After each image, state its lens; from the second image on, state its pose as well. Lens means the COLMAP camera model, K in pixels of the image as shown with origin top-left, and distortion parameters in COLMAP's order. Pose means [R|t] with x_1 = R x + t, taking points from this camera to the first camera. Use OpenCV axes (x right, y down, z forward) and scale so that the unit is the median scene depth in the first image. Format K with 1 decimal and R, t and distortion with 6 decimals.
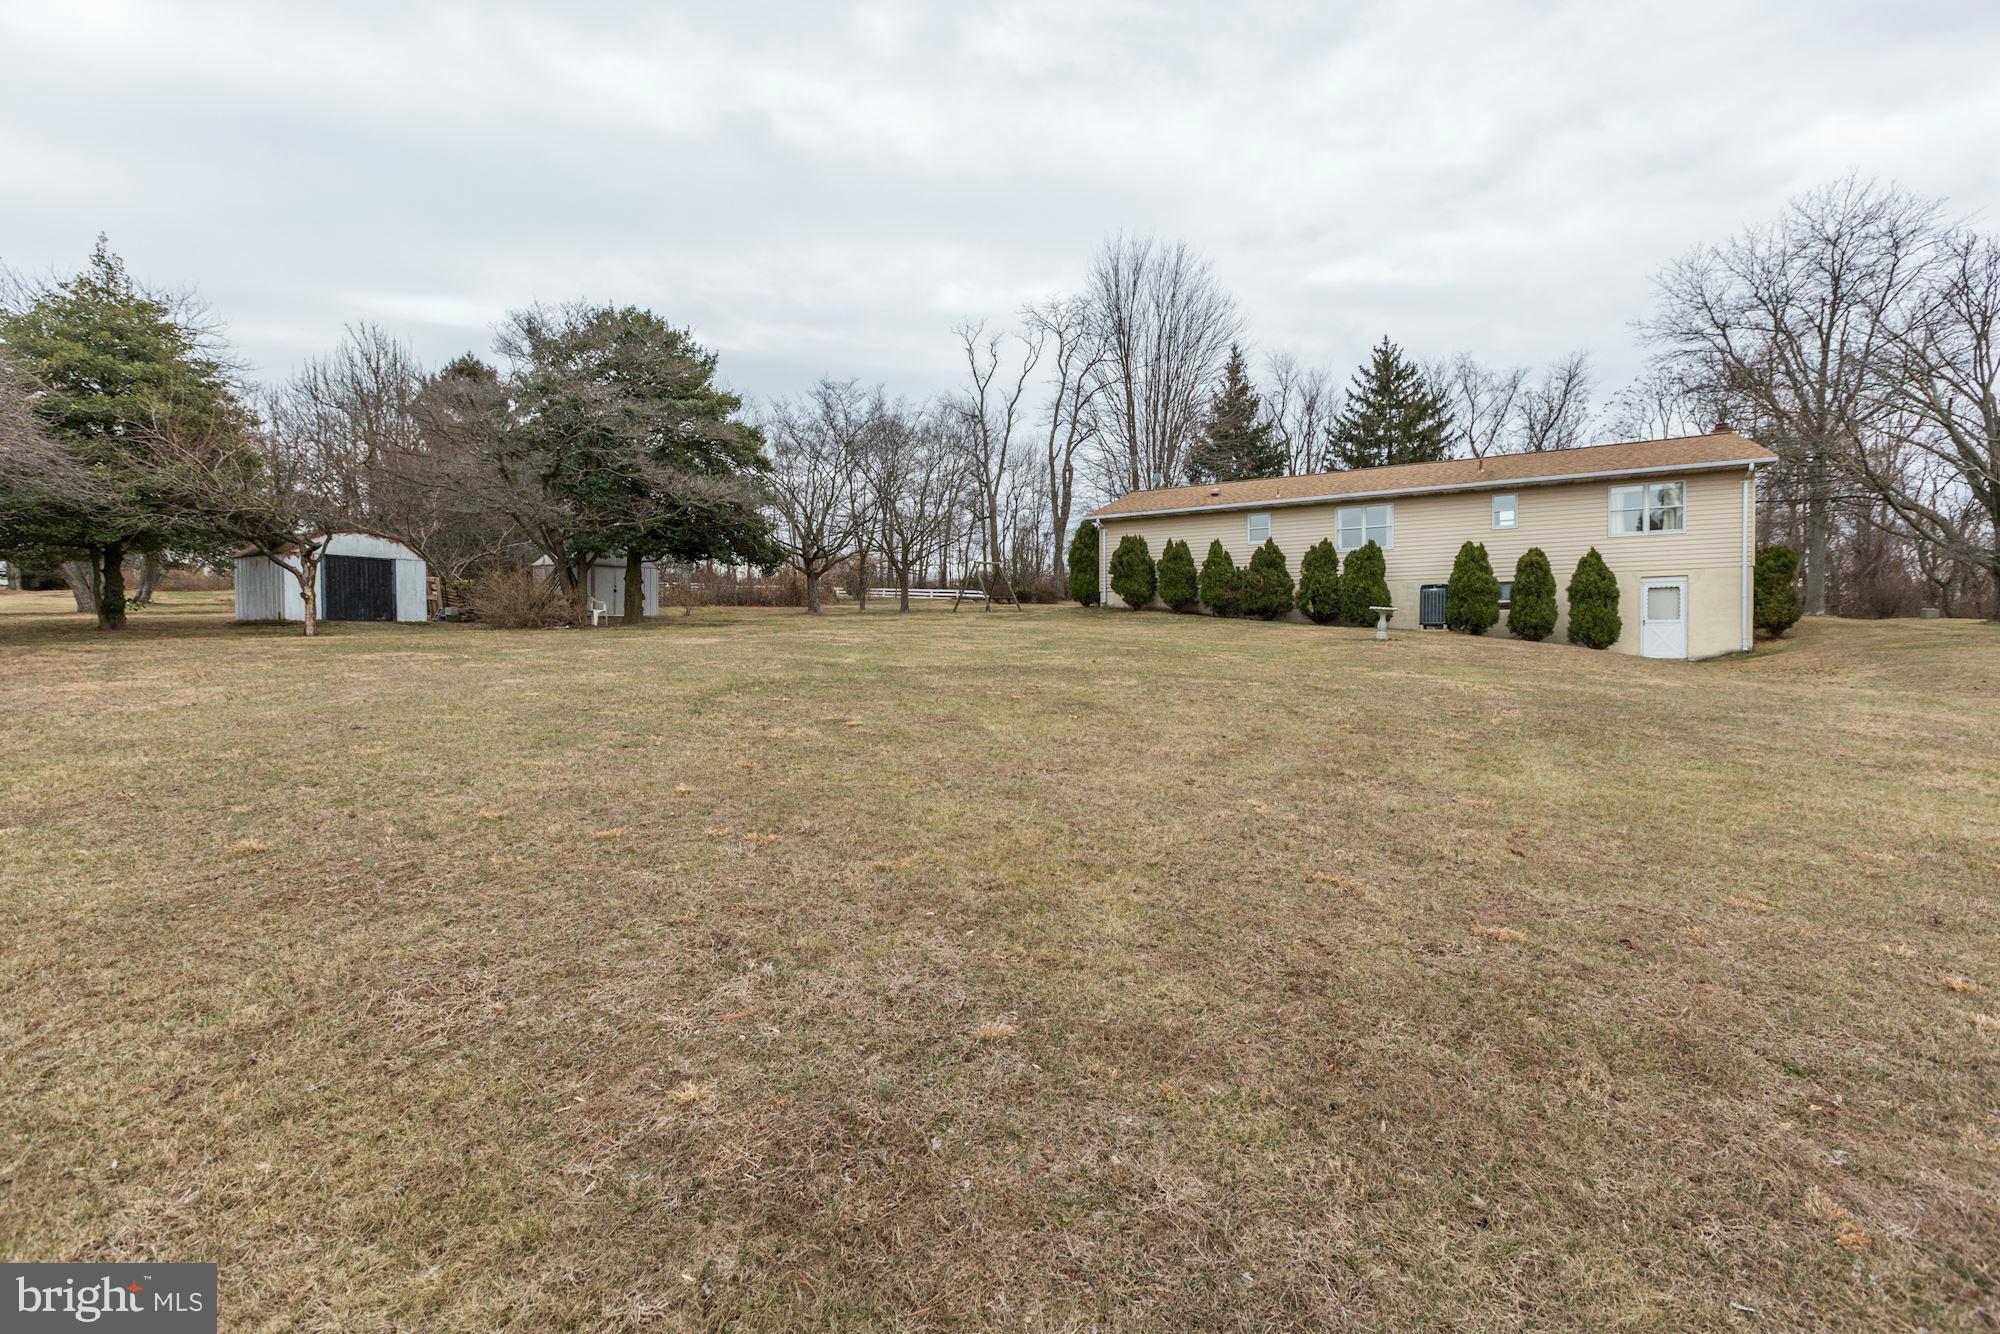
lens RADIAL K [[899.5, 0, 995.7], [0, 899.5, 661.0], [0, 0, 1]] dist [-0.042271, 0.021904]
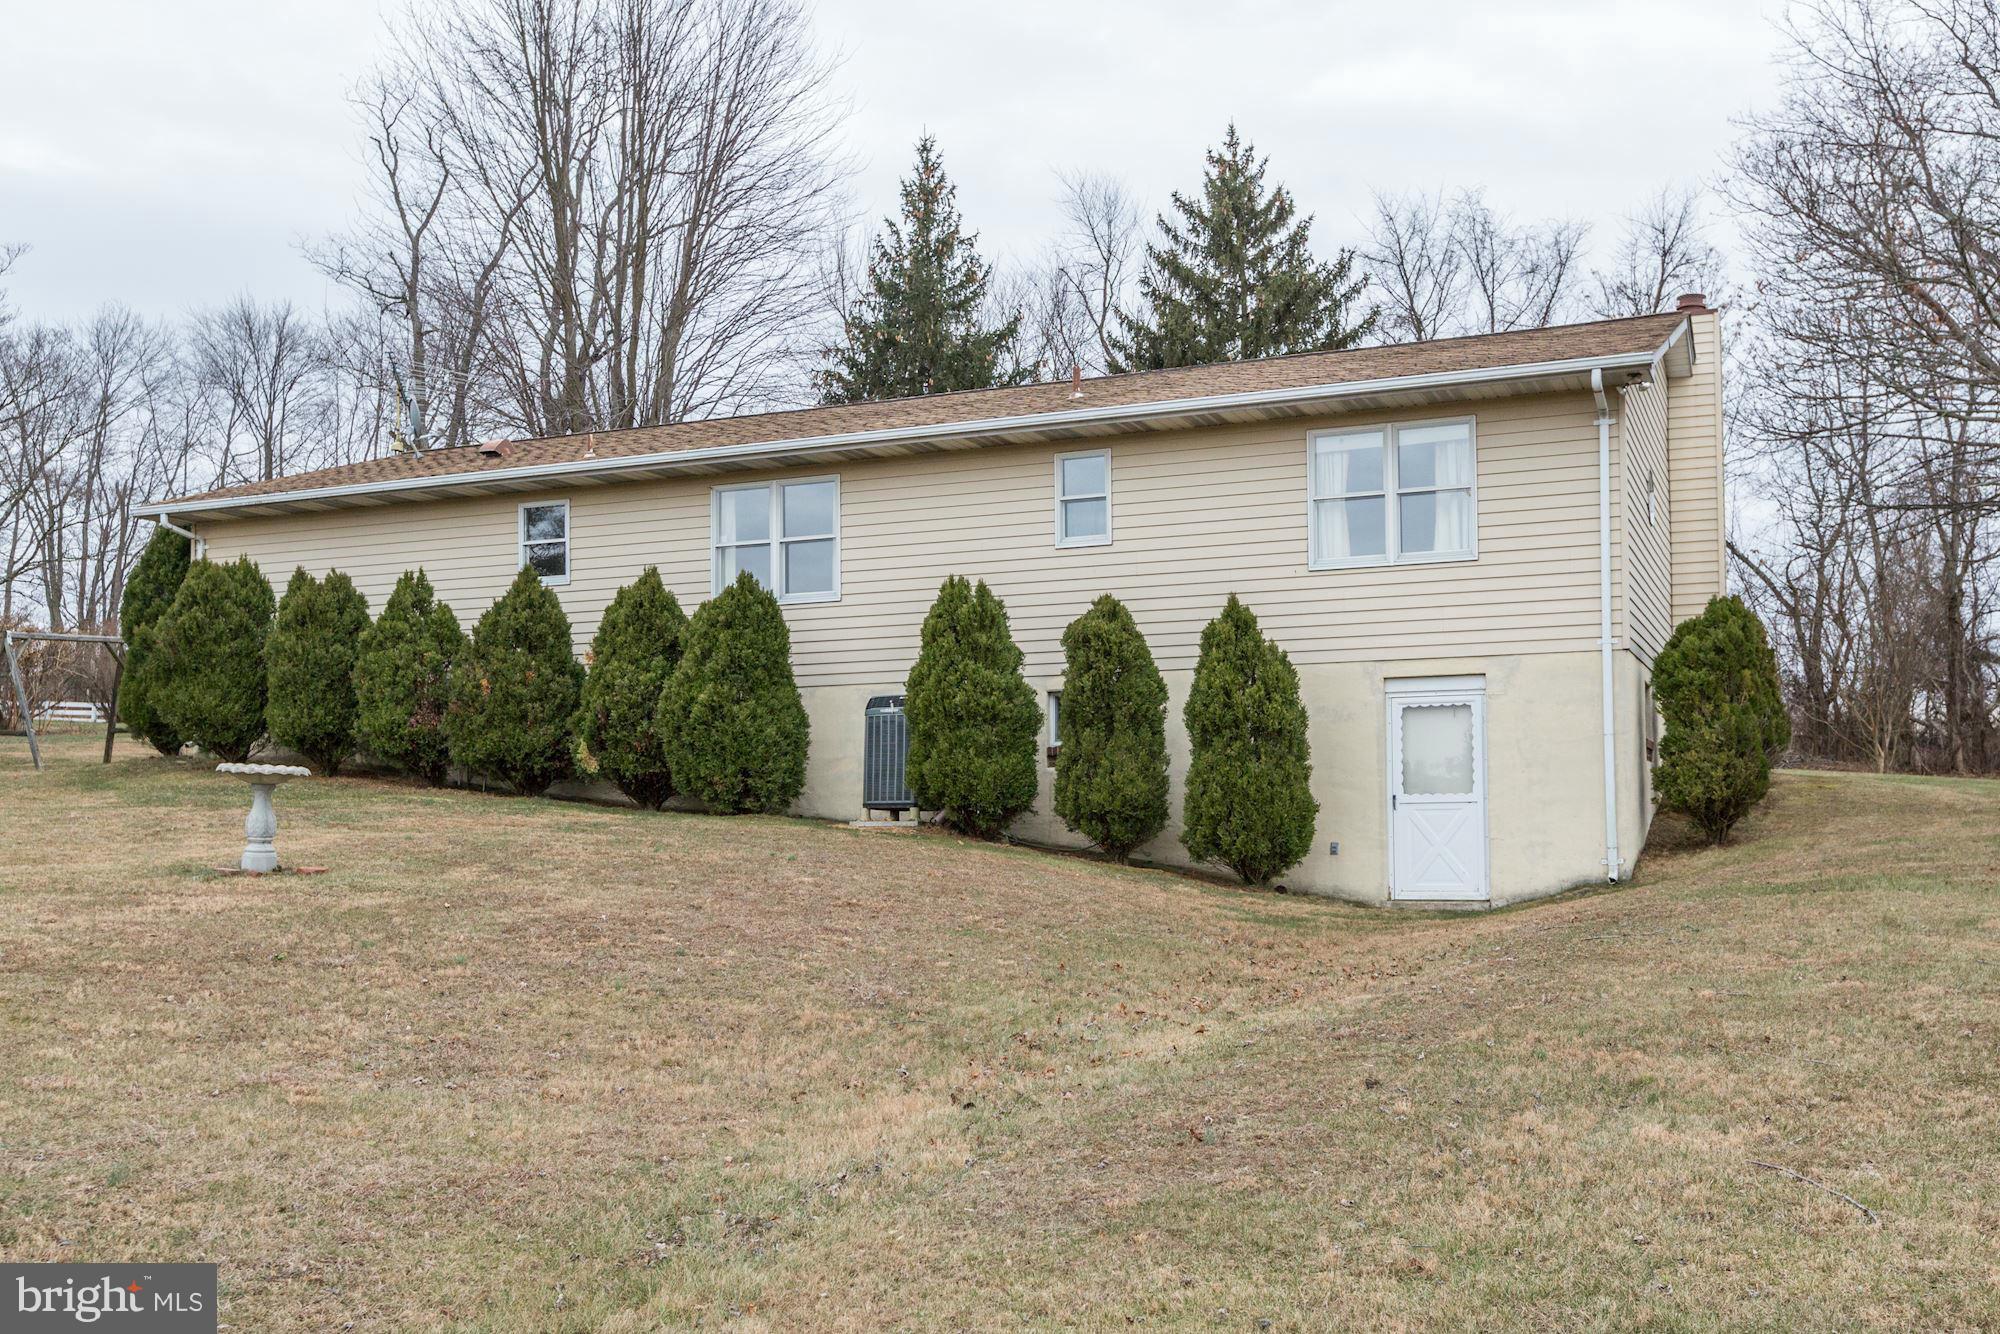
lens RADIAL K [[2004.8, 0, 996.9], [0, 2004.8, 668.9], [0, 0, 1]] dist [-0.003496, -0.003923]
pose [[0.987183, 0.008275, 0.159379, 0.384480], [0.007509, 0.995140, -0.098181, -0.015862], [-0.159417, 0.098119, 0.982323, 0.182725]]
